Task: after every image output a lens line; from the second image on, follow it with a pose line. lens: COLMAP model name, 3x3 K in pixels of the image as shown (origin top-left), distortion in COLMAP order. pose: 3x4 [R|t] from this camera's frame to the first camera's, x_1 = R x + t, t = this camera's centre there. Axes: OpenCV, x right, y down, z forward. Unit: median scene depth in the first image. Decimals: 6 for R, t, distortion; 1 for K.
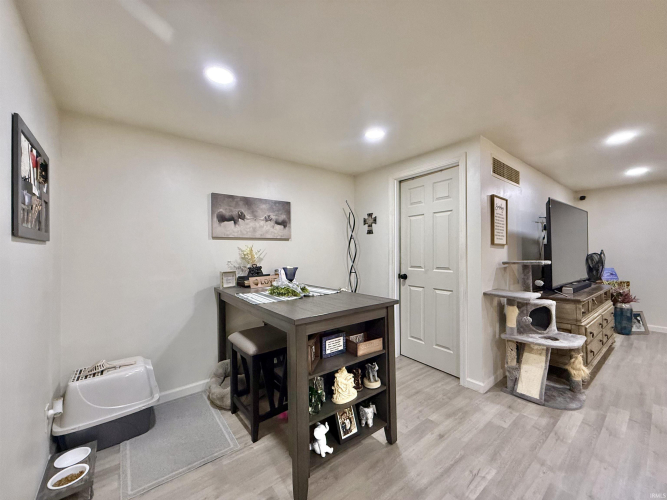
lens RADIAL K [[264.0, 0, 331.6], [0, 264.0, 250.5], [0, 0, 1]] dist [-0.003632, 0.000190]
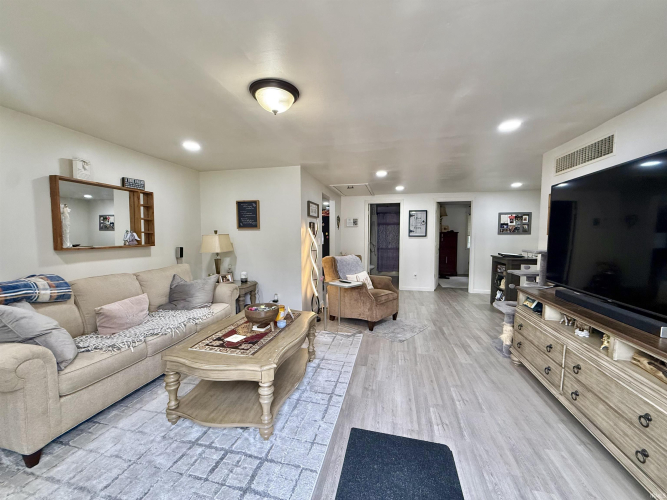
lens RADIAL K [[264.0, 0, 330.9], [0, 264.0, 251.2], [0, 0, 1]] dist [-0.003632, 0.000190]
pose [[-0.776029, 0.046402, -0.628988, 2.273564], [0.008241, 0.997951, 0.063453, -0.035769], [0.630644, 0.044058, -0.774821, 1.375291]]
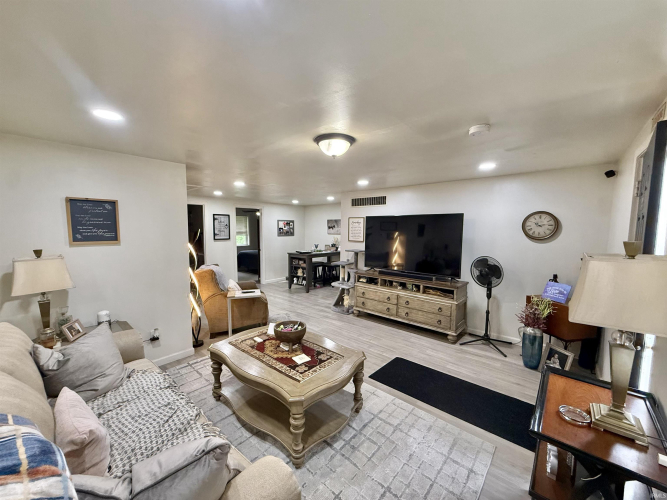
lens RADIAL K [[264.0, 0, 330.9], [0, 264.0, 250.5], [0, 0, 1]] dist [-0.003632, 0.000190]
pose [[0.183751, 0.089319, -0.978906, 2.837044], [-0.001948, 0.995894, 0.090504, -0.144389], [0.982971, -0.014724, 0.183170, 0.478302]]
